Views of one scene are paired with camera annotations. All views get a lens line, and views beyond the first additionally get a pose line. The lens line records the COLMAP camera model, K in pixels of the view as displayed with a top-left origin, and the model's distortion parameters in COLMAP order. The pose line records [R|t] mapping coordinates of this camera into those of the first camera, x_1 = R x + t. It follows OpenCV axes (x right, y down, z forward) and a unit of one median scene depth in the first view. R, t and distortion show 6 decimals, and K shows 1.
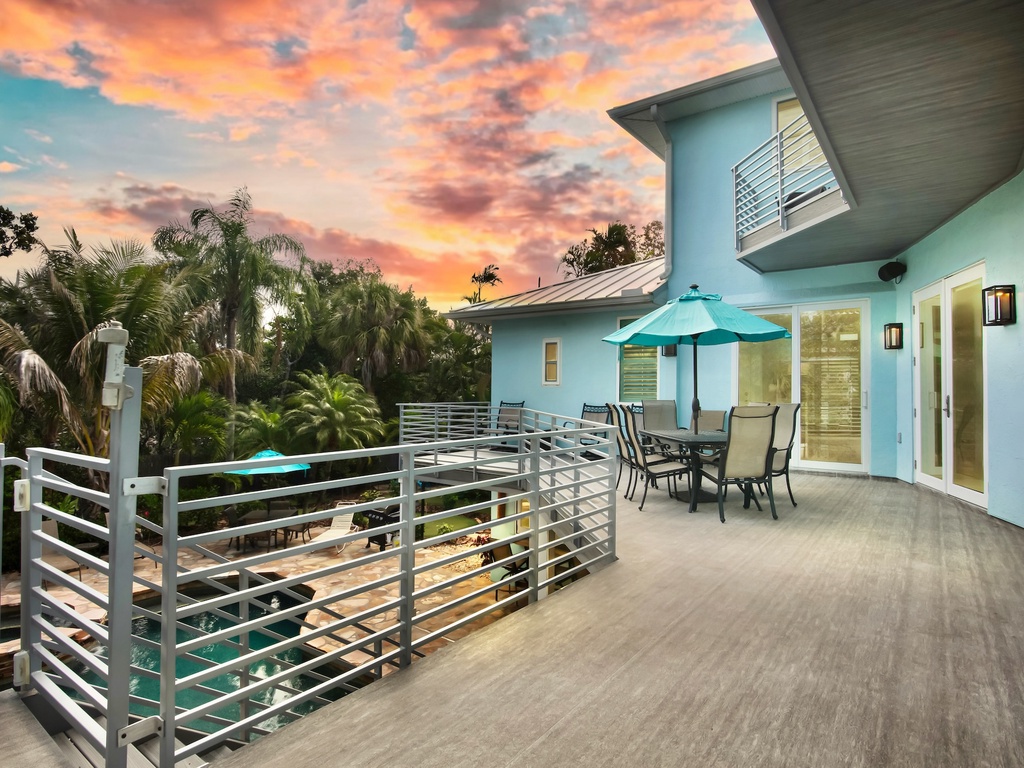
lens RADIAL K [[566.9, 0, 509.5], [0, 566.9, 374.7], [0, 0, 1]] dist [-0.031708, -0.000505]
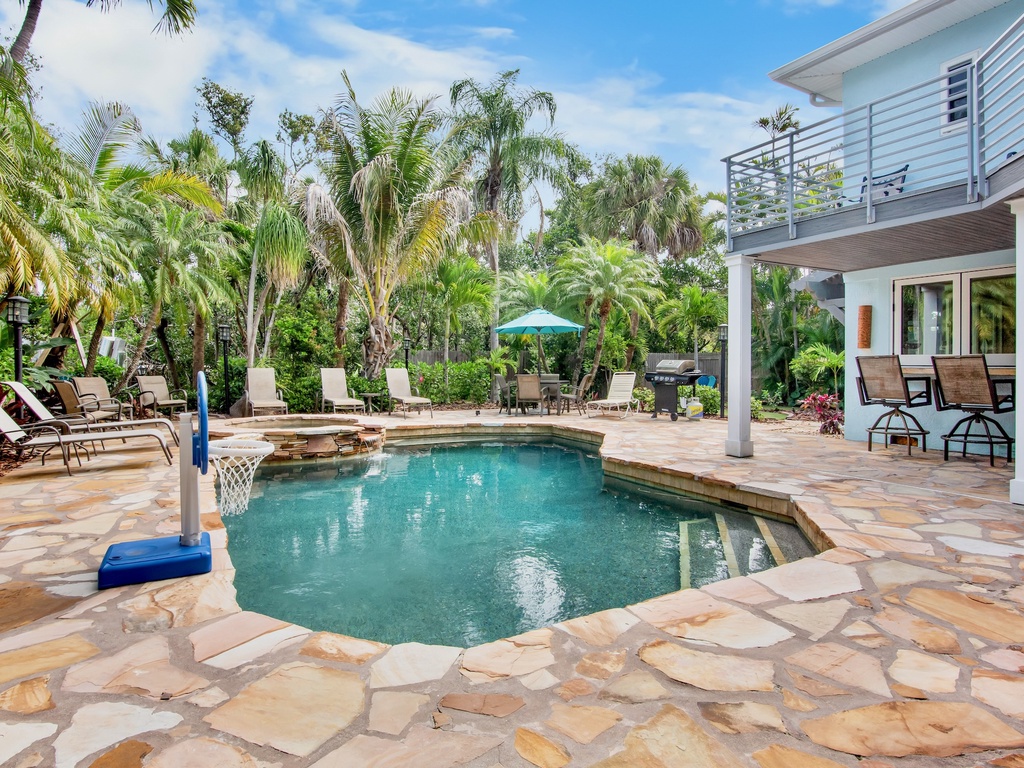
lens RADIAL K [[565.6, 0, 505.1], [0, 565.6, 370.3], [0, 0, 1]] dist [-0.020499, -0.000037]
pose [[0.914498, -0.004011, -0.404569, -0.109644], [0.016772, 0.999467, 0.028003, 0.199804], [0.404242, -0.032394, 0.914078, 0.146601]]
